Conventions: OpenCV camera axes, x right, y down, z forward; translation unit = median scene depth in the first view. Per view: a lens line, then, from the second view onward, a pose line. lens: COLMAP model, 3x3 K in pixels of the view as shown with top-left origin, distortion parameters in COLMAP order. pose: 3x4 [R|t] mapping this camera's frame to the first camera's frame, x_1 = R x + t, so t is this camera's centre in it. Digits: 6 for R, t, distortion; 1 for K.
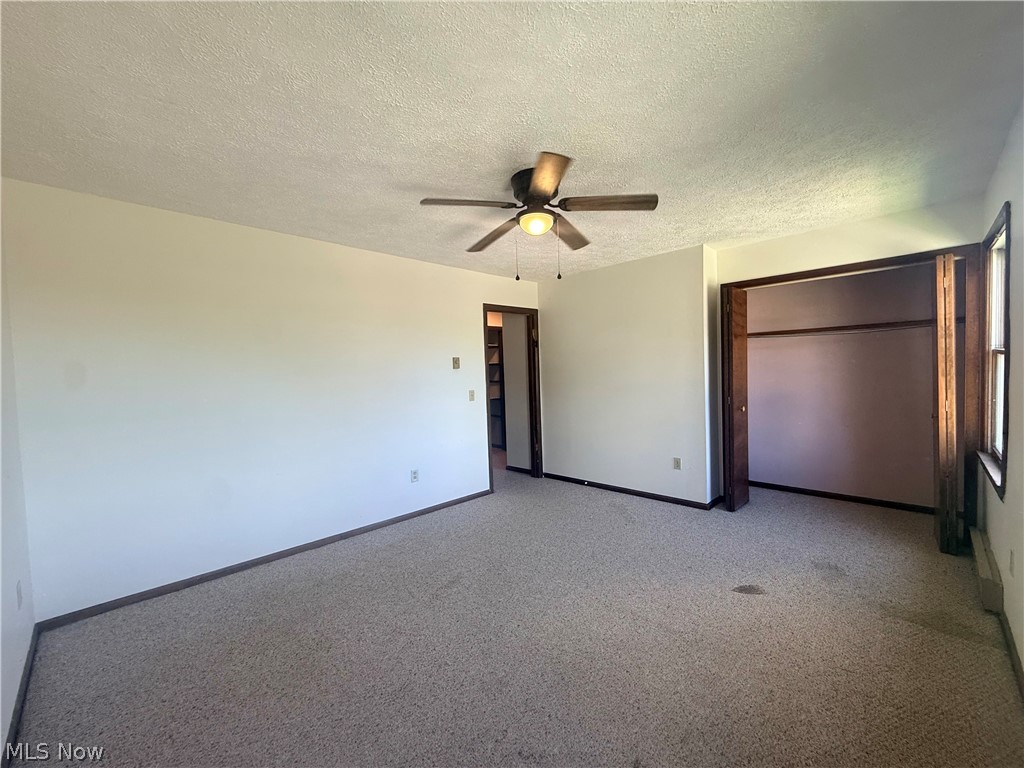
lens RADIAL K [[407.7, 0, 514.7], [0, 407.7, 385.8], [0, 0, 1]] dist [0.001864, -0.001019]
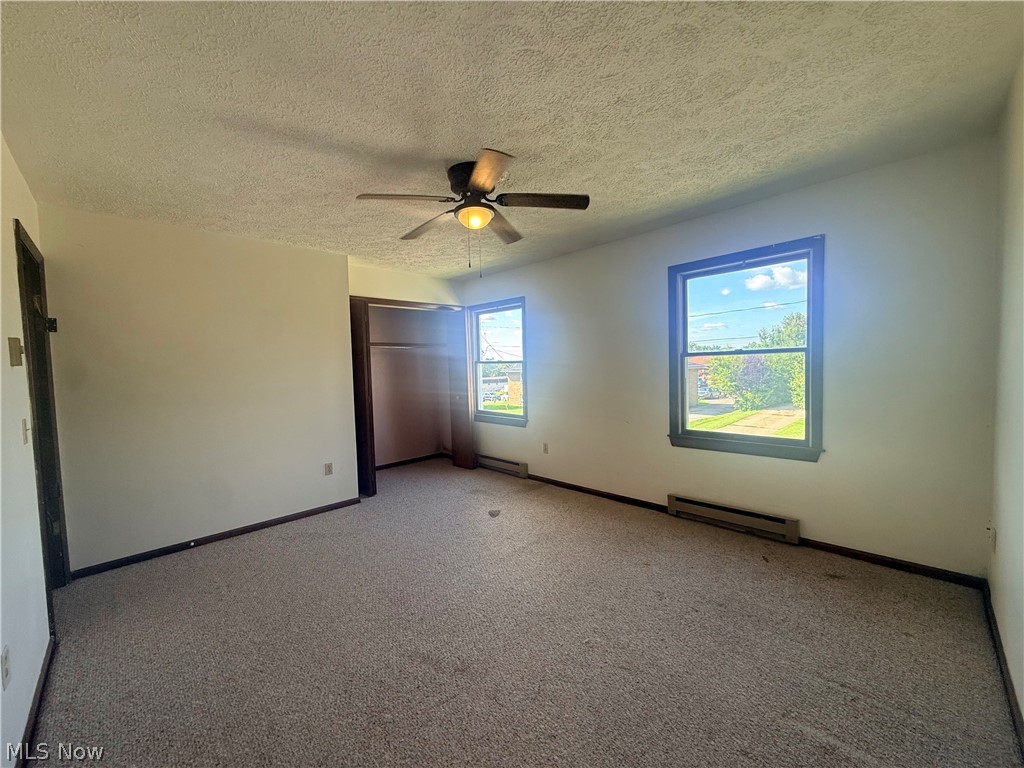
lens RADIAL K [[407.7, 0, 509.4], [0, 407.7, 387.1], [0, 0, 1]] dist [0.001864, -0.001019]
pose [[0.022782, -0.025315, 0.999420, -0.613823], [0.065447, 0.997573, 0.023776, 0.001287], [-0.997596, 0.064867, 0.024384, 0.586506]]
